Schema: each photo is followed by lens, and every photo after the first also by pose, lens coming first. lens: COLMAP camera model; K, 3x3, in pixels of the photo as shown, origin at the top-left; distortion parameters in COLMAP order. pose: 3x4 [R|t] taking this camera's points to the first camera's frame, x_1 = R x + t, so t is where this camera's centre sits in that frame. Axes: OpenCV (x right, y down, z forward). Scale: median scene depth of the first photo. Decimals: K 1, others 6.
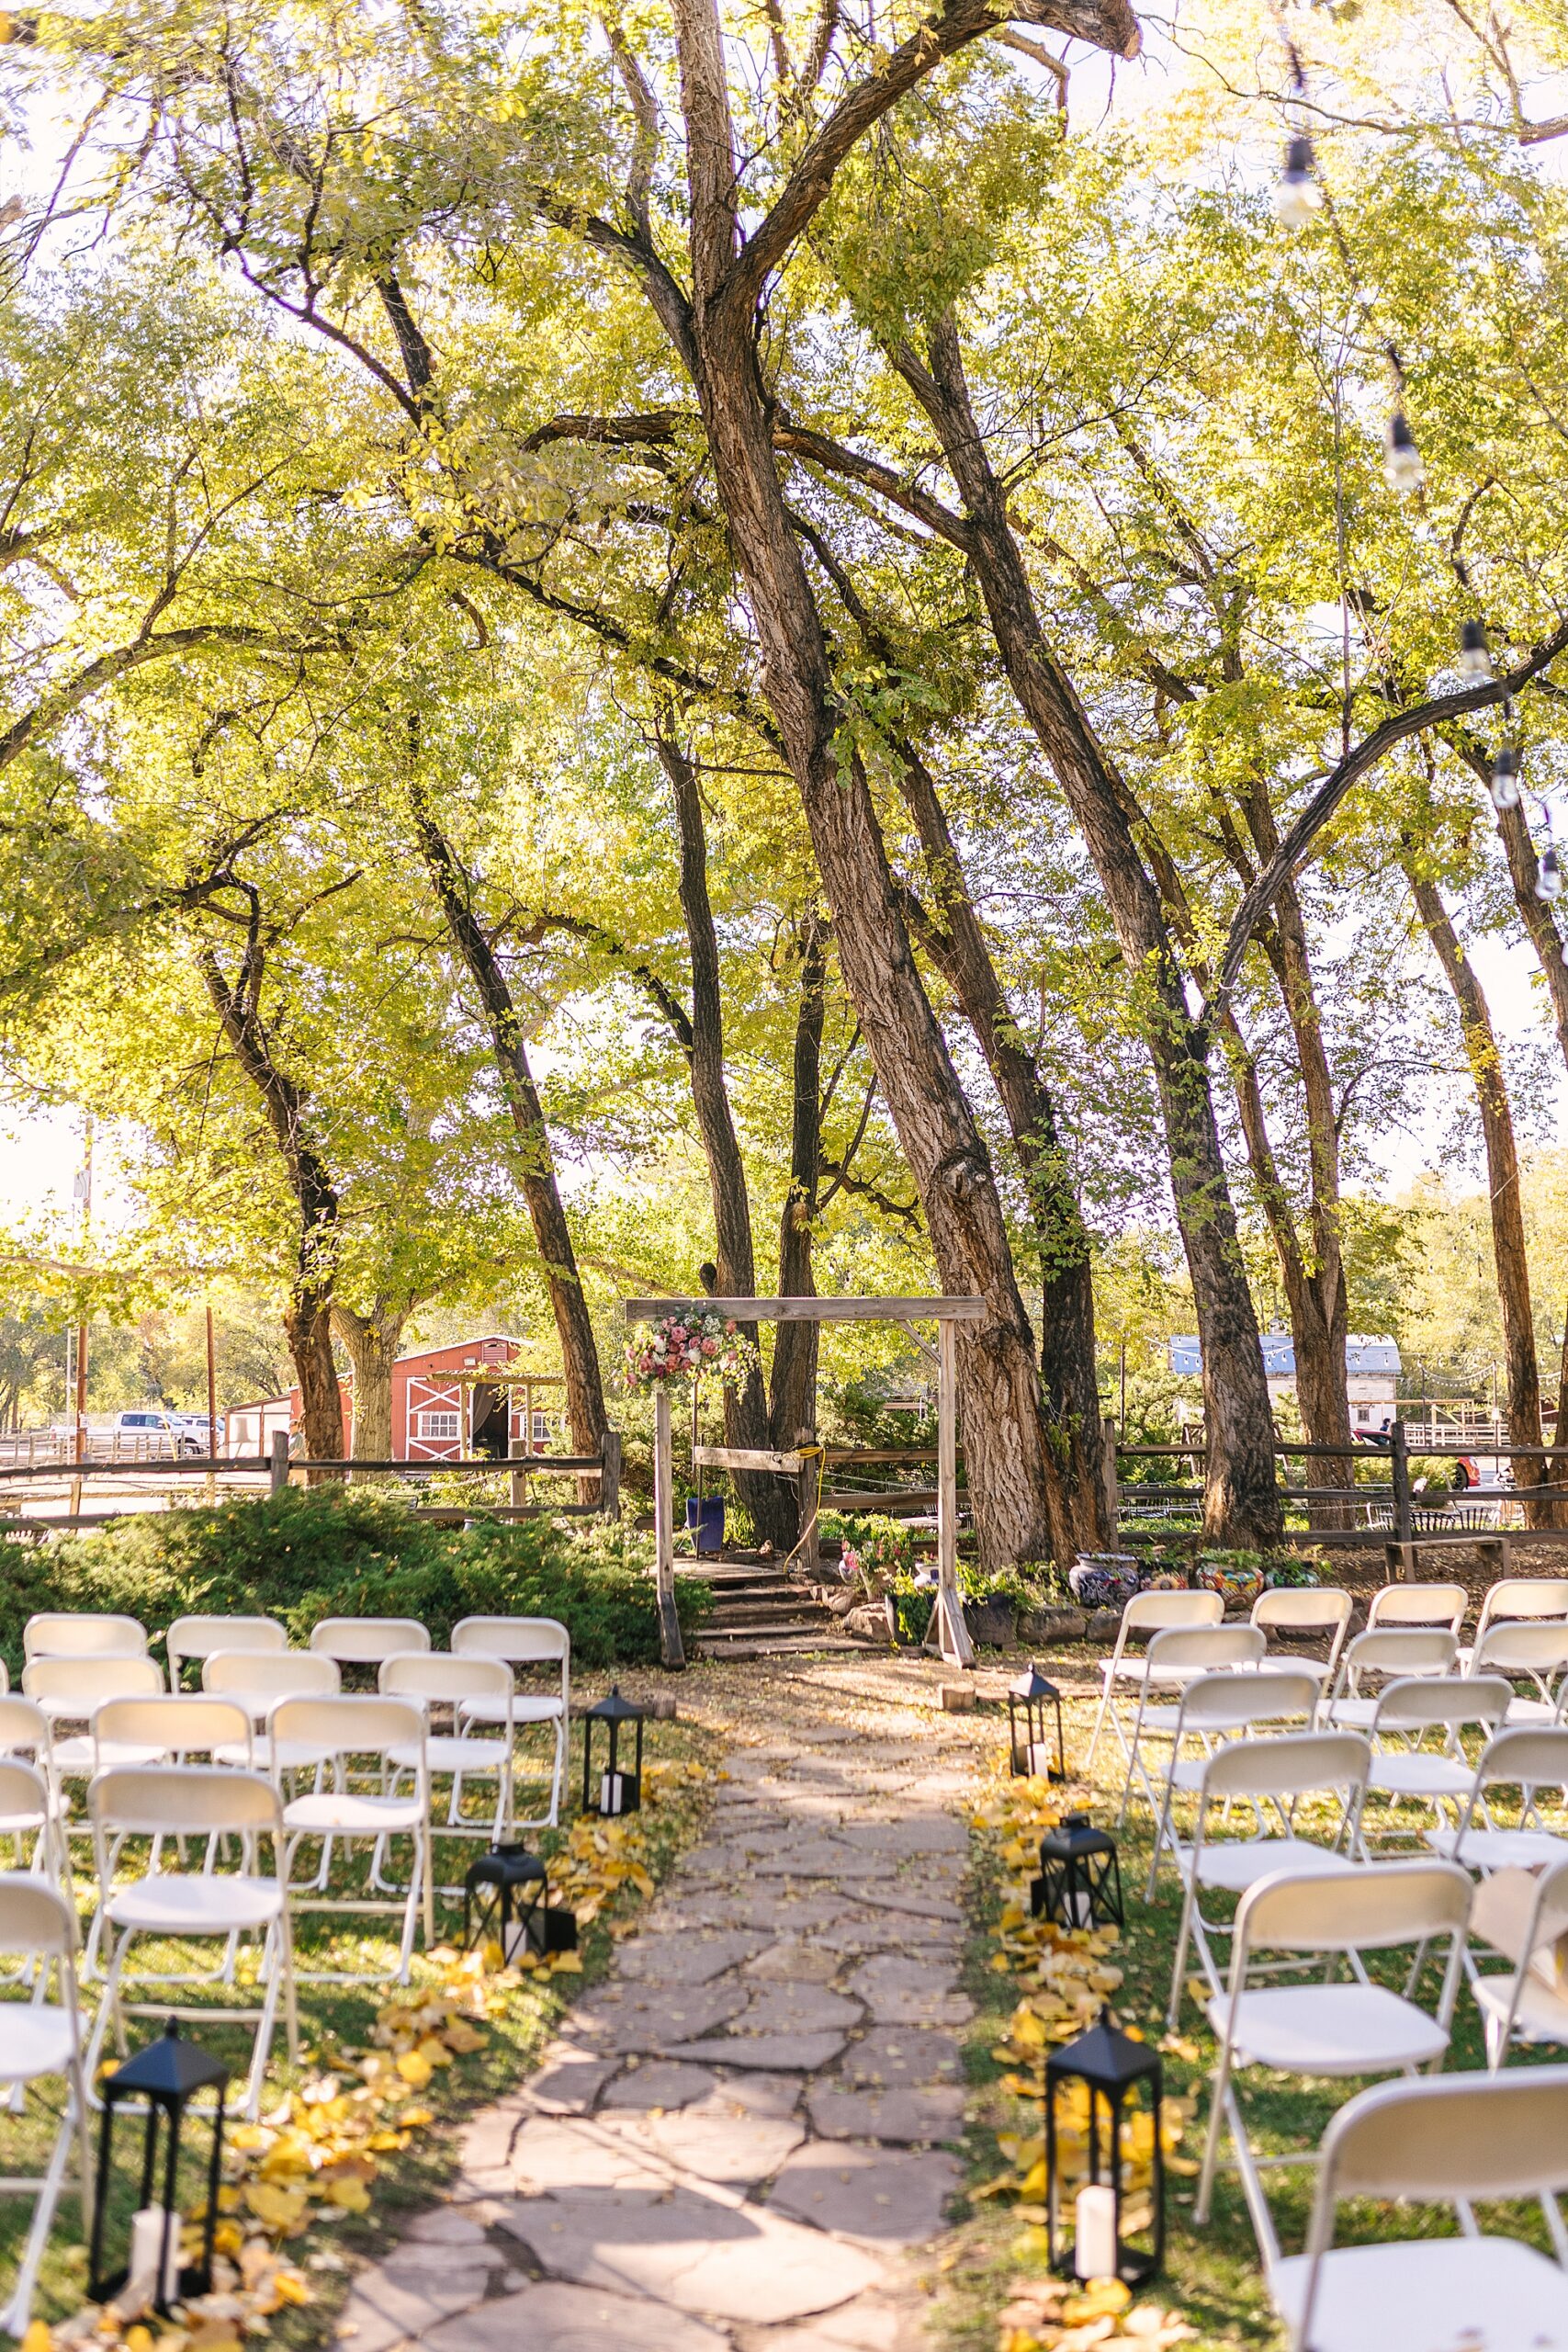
lens RADIAL K [[2260.6, 0, 782.6], [0, 2260.6, 1184.6], [0, 0, 1]] dist [-0.004479, 0.000000]
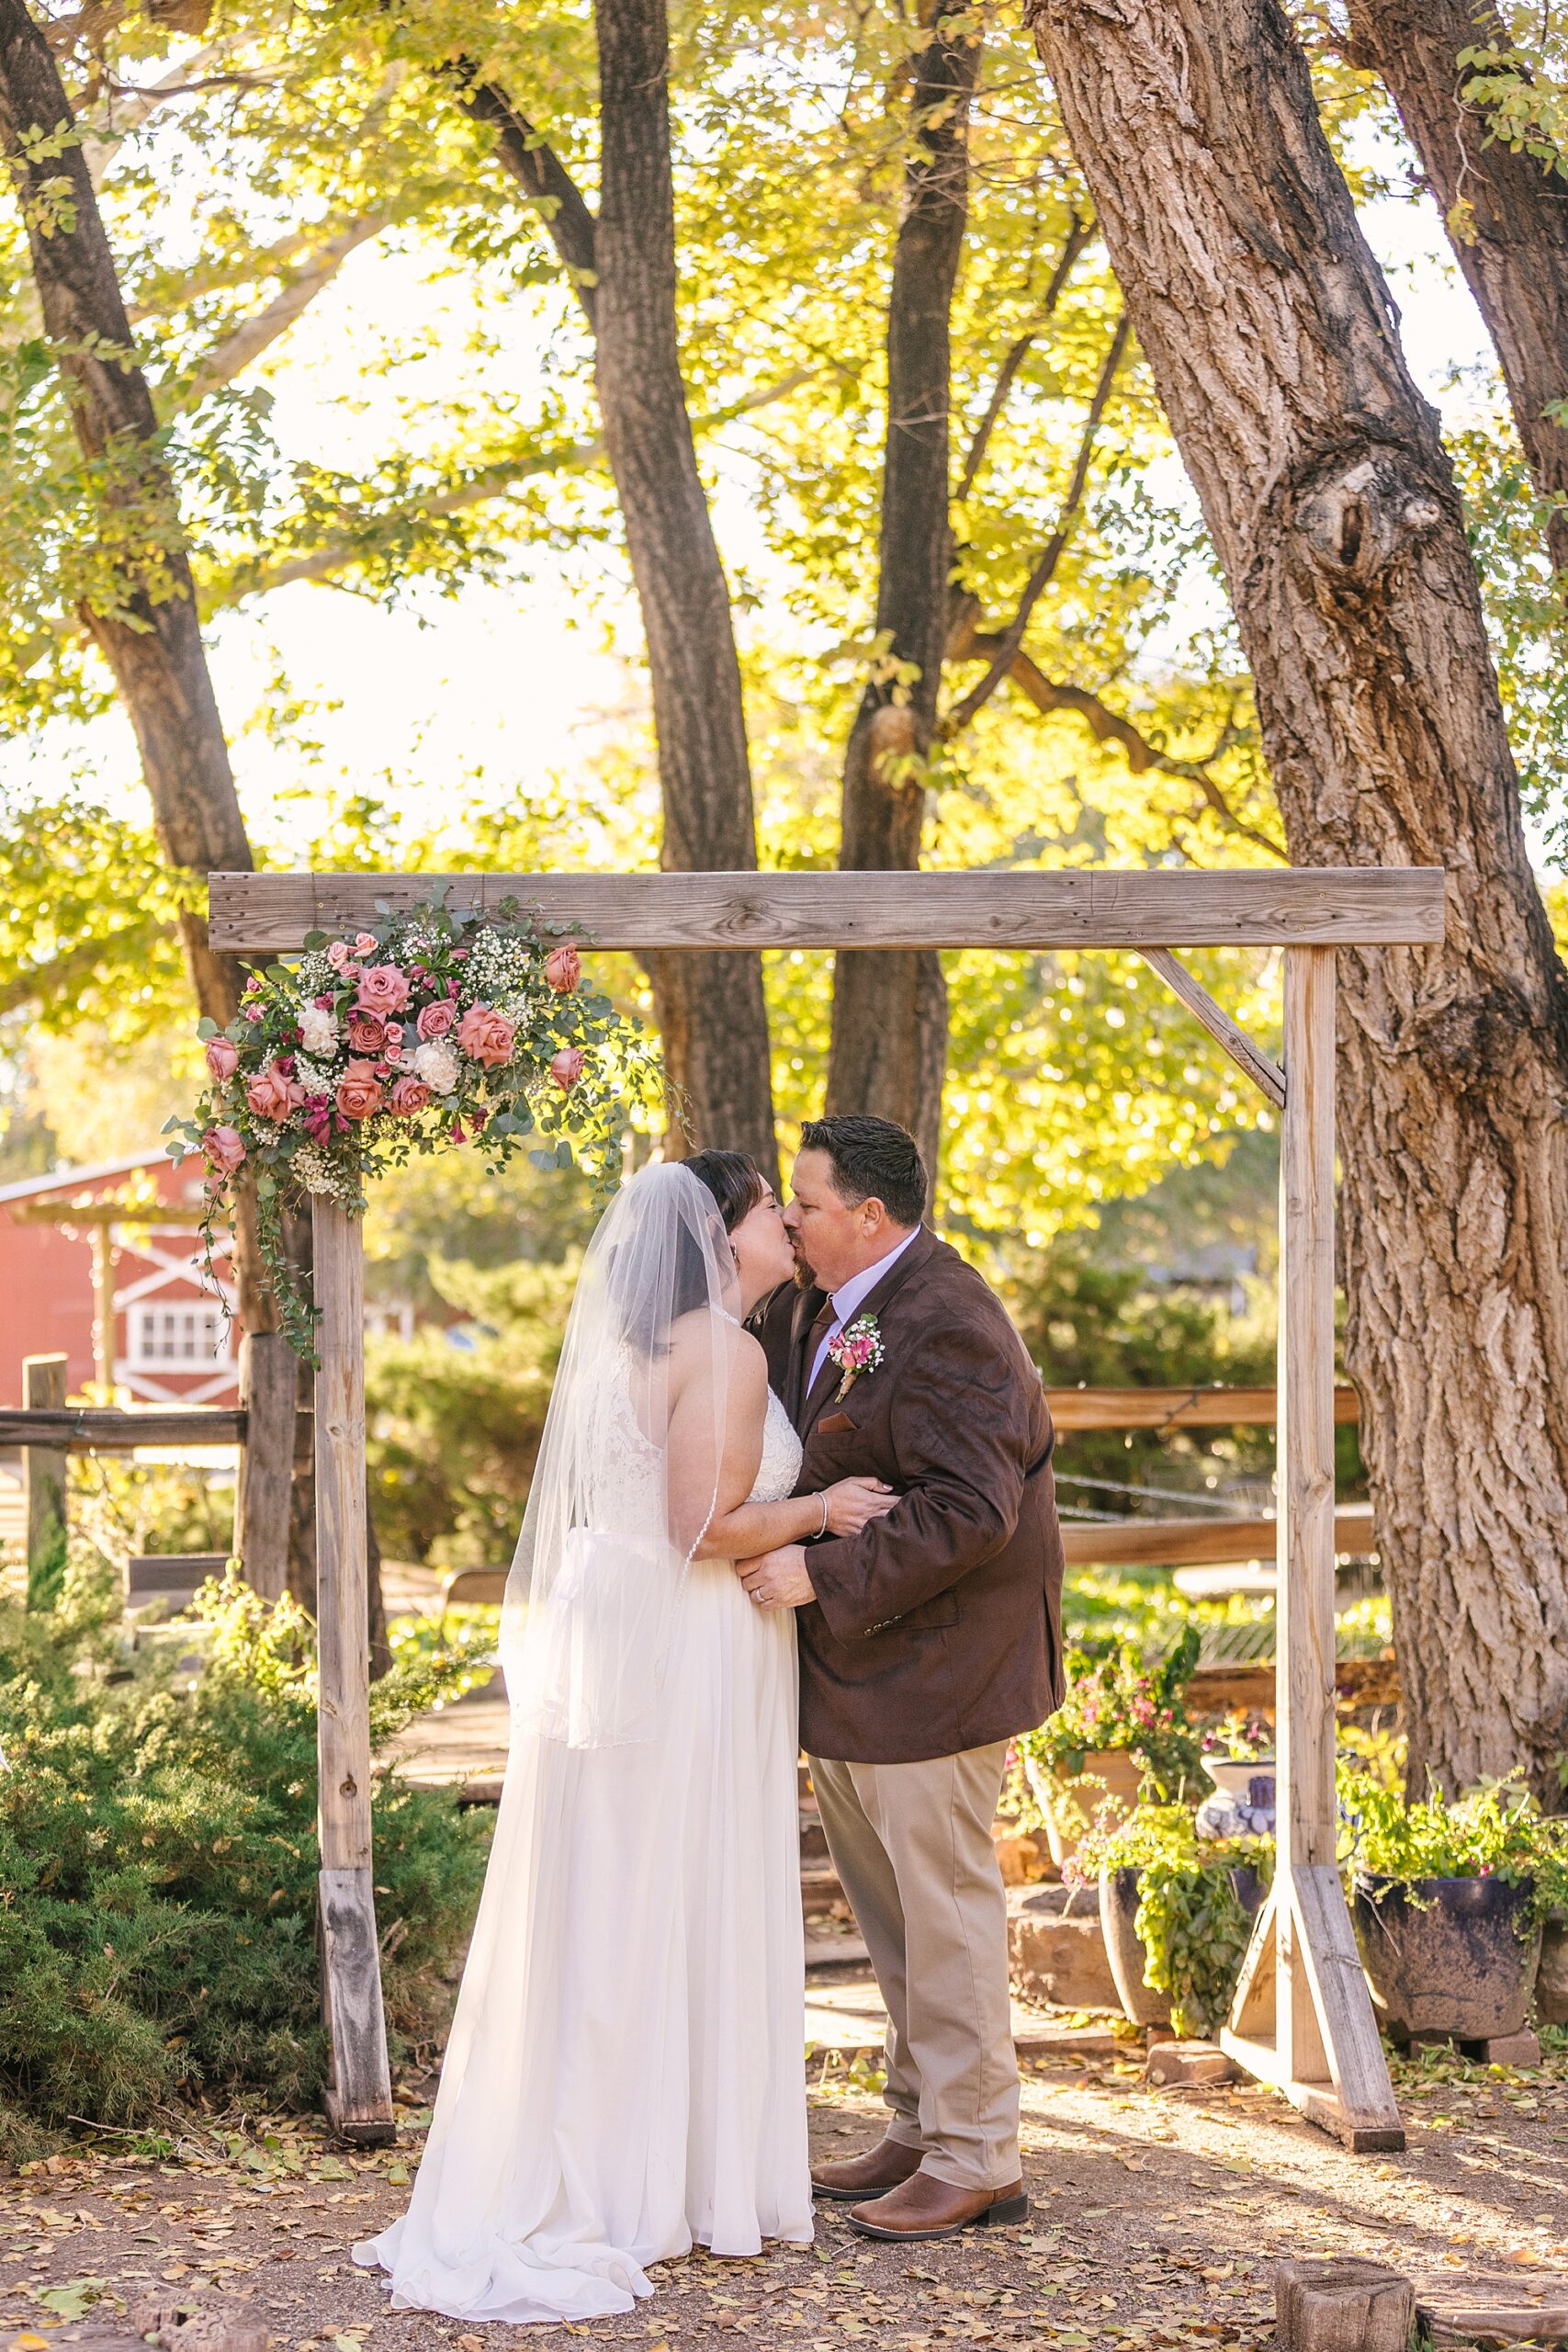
lens RADIAL K [[4819.6, 0, 683.7], [0, 4819.6, 1169.3], [0, 0, 1]] dist [-0.016602, 0.000000]
pose [[0.998575, 0.002689, -0.053292, 0.017233], [0.001089, 0.997494, 0.070736, 0.030224], [0.053349, -0.070693, 0.996070, 0.257285]]
